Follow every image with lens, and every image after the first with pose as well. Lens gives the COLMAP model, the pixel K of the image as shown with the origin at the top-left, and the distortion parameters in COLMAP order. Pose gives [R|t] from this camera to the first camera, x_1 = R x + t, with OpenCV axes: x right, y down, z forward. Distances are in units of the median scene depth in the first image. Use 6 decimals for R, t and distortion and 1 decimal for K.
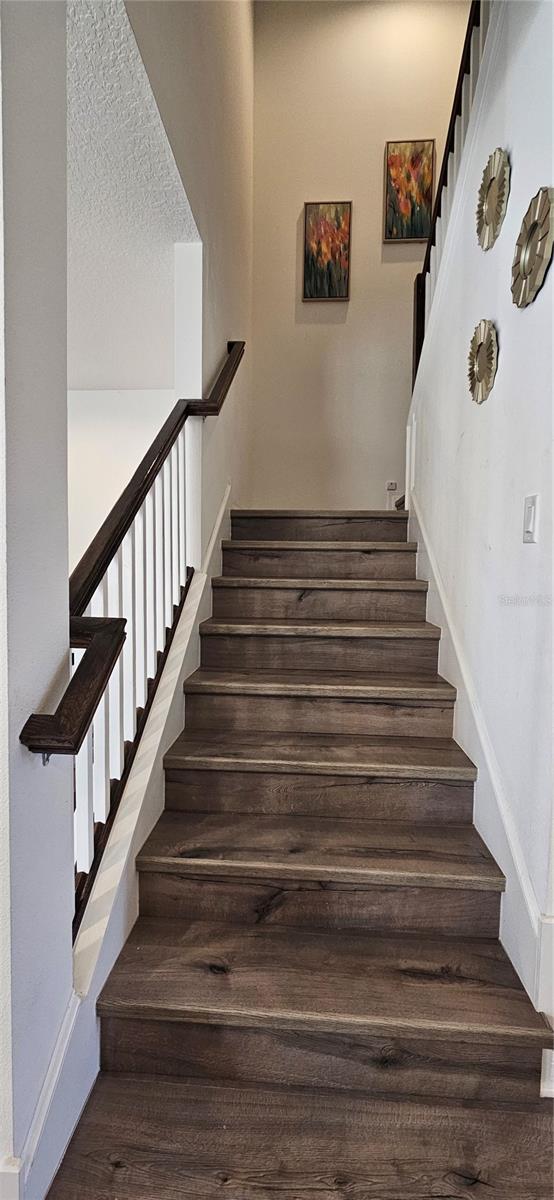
lens RADIAL K [[493.4, 0, 280.1], [0, 493.4, 600.1], [0, 0, 1]] dist [0.001088, -0.000636]
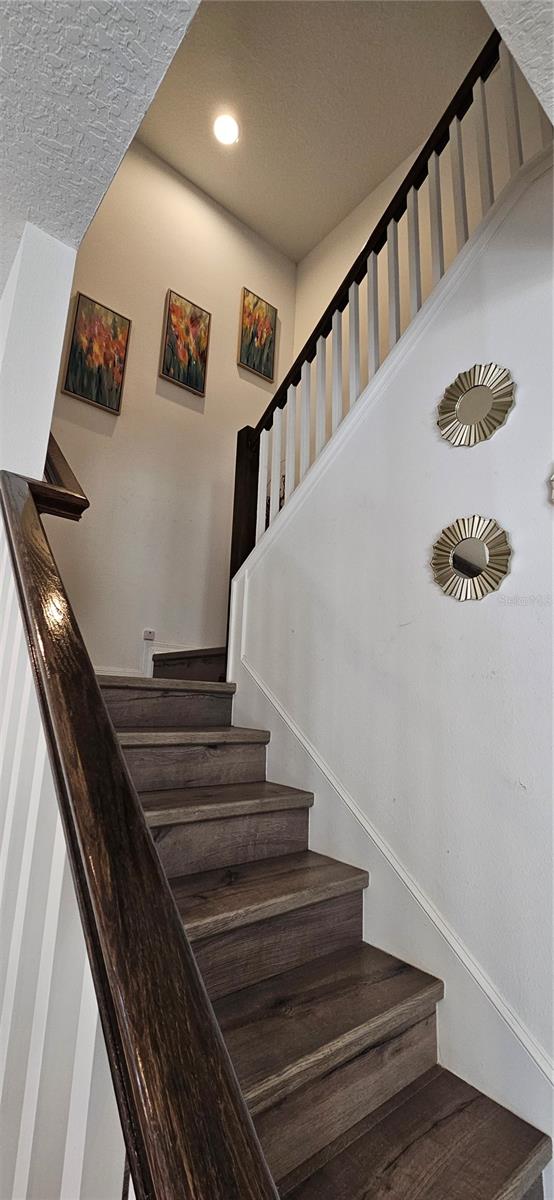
lens RADIAL K [[493.4, 0, 276.9], [0, 493.4, 596.0], [0, 0, 1]] dist [0.001088, -0.000636]
pose [[0.724119, 0.159840, 0.670897, -0.189125], [0.018222, 0.967999, -0.250290, -0.090582], [-0.689435, 0.193465, 0.698034, 0.287194]]
